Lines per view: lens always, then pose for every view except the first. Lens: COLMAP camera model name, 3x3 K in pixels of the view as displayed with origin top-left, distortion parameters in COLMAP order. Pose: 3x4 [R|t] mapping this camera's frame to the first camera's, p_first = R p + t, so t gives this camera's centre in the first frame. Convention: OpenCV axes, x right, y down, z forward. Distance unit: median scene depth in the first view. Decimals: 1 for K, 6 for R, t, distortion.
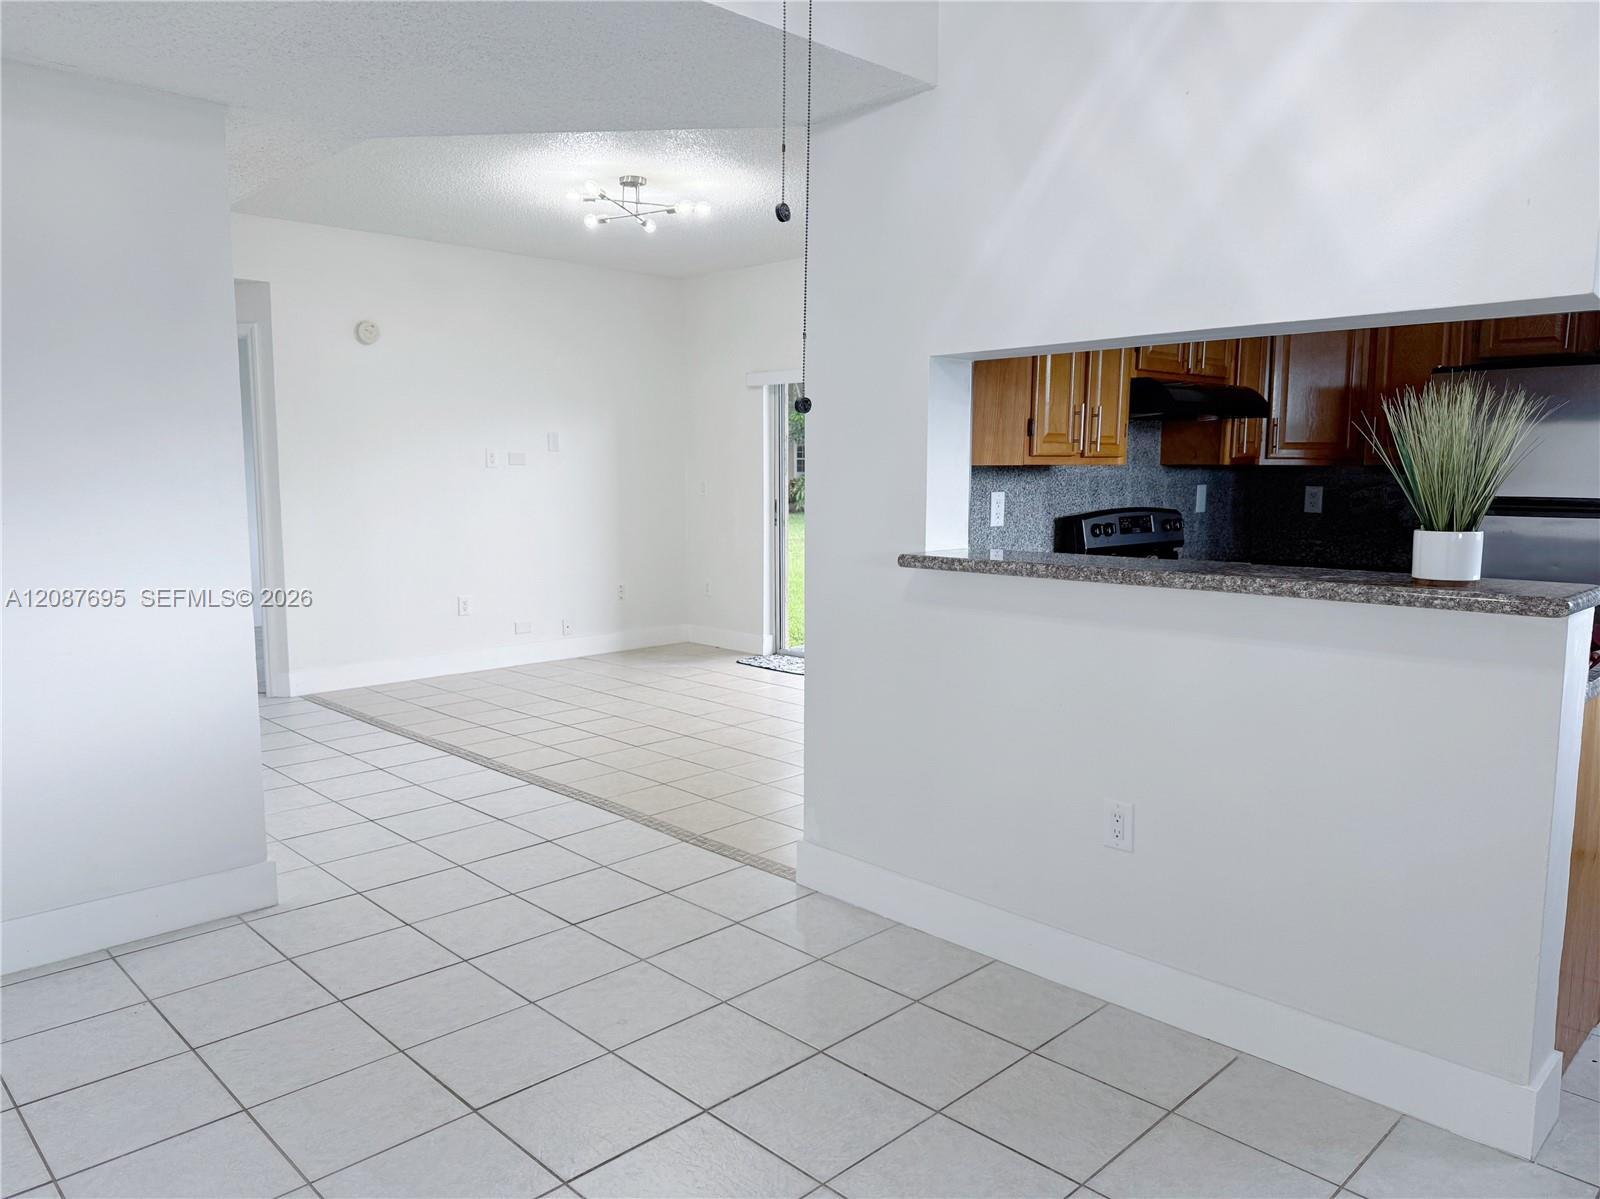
lens RADIAL K [[1136.6, 0, 796.8], [0, 1136.6, 609.9], [0, 0, 1]] dist [0.006340, -0.001955]
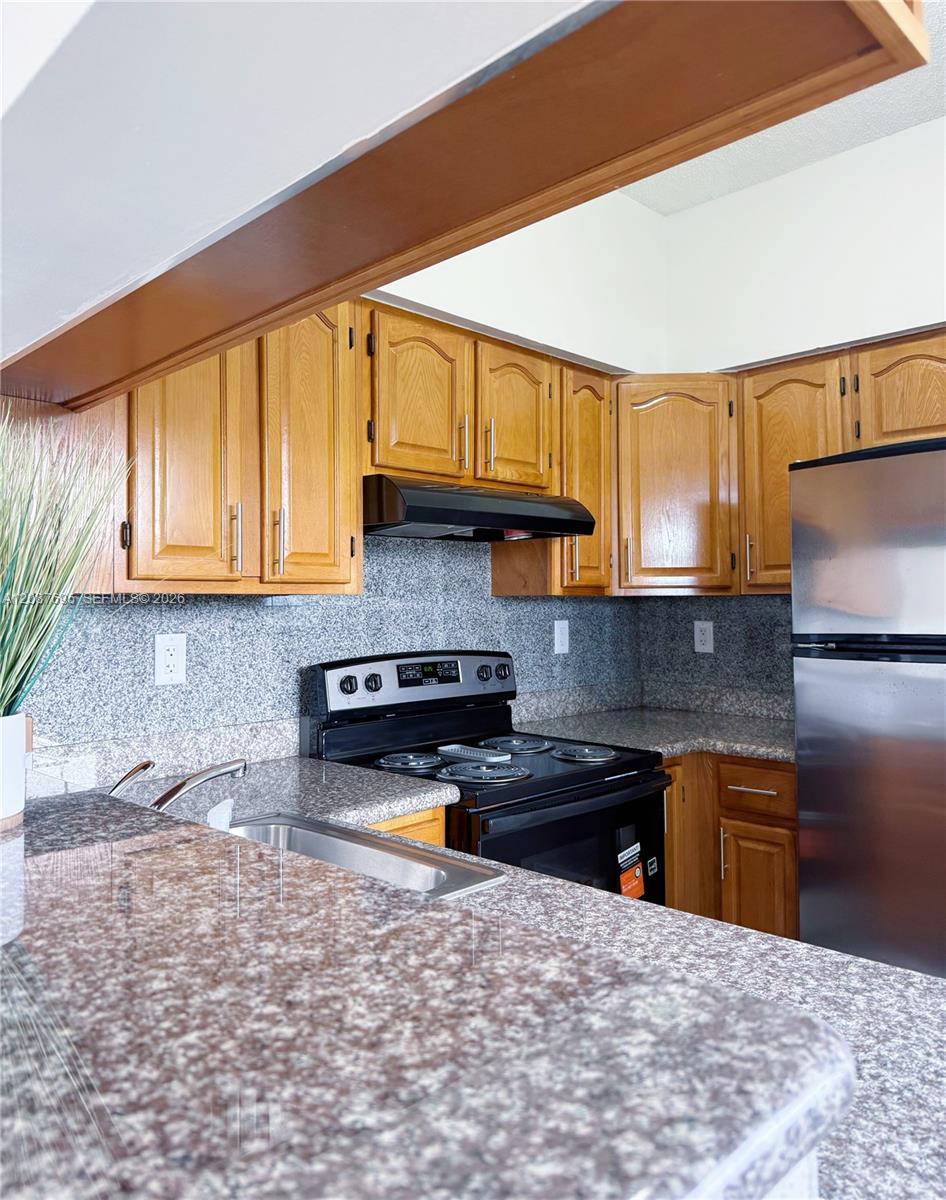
lens RADIAL K [[885.0, 0, 473.7], [0, 885.0, 593.3], [0, 0, 1]] dist [0.070545, 0.000591]
pose [[0.999651, -0.004719, 0.025981, 0.299363], [0.008248, 0.990476, -0.137439, -0.044874], [-0.025085, 0.137605, 0.990169, 0.390292]]
